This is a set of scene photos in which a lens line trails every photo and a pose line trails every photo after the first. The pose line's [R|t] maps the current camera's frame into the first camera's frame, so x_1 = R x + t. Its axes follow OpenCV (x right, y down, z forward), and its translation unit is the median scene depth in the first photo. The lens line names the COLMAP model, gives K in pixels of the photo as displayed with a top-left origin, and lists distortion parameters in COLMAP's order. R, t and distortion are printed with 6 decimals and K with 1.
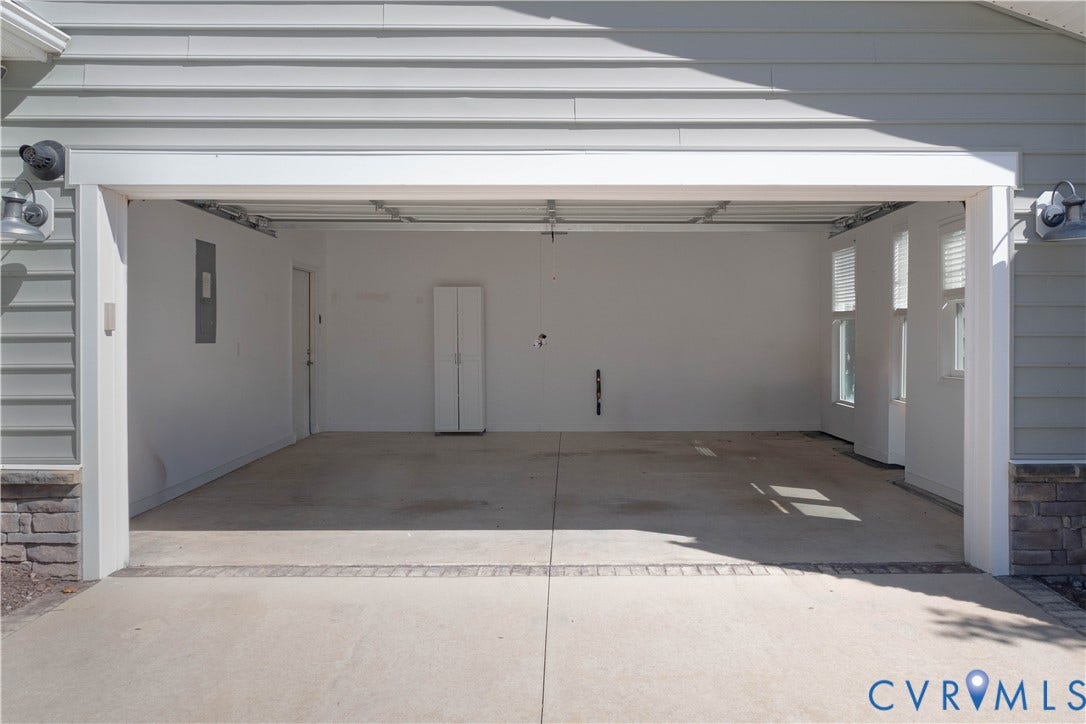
lens RADIAL K [[797.0, 0, 543.3], [0, 797.0, 342.1], [0, 0, 1]] dist [-0.007259, -0.003385]
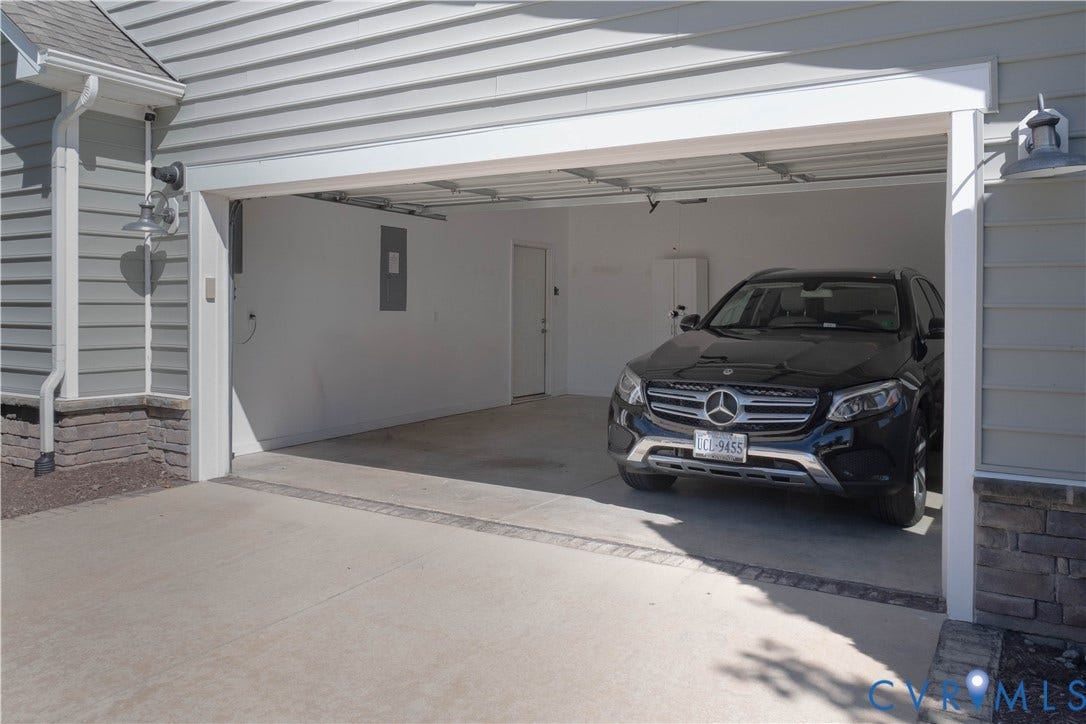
lens RADIAL K [[780.5, 0, 543.5], [0, 780.5, 316.5], [0, 0, 1]] dist [-0.008846, -0.003131]
pose [[0.859540, 0.013110, -0.510900, 0.613234], [-0.012417, 0.999912, 0.004768, 0.002822], [0.510917, 0.002245, 0.859627, 0.152335]]
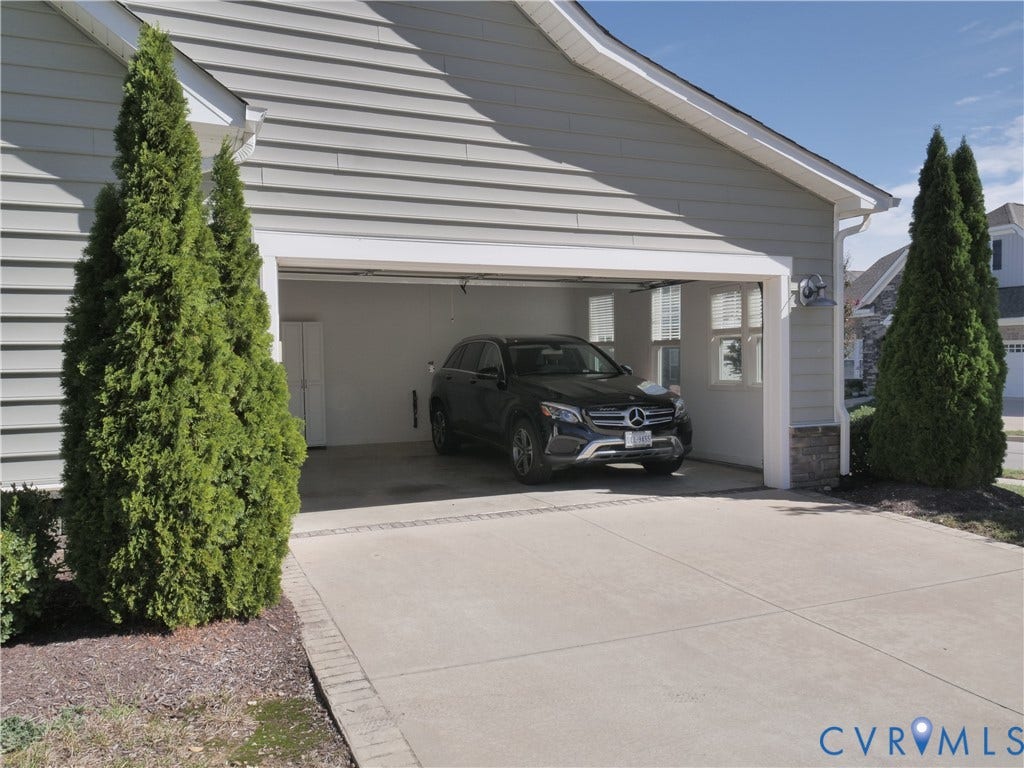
lens RADIAL K [[775.7, 0, 512.0], [0, 775.7, 384.0], [0, 0, 1]] dist [0.000960, -0.000680]
pose [[0.921869, -0.025512, 0.386661, -0.693278], [0.017864, 0.999568, 0.023359, -0.000608], [-0.387090, -0.014627, 0.921926, -0.399367]]
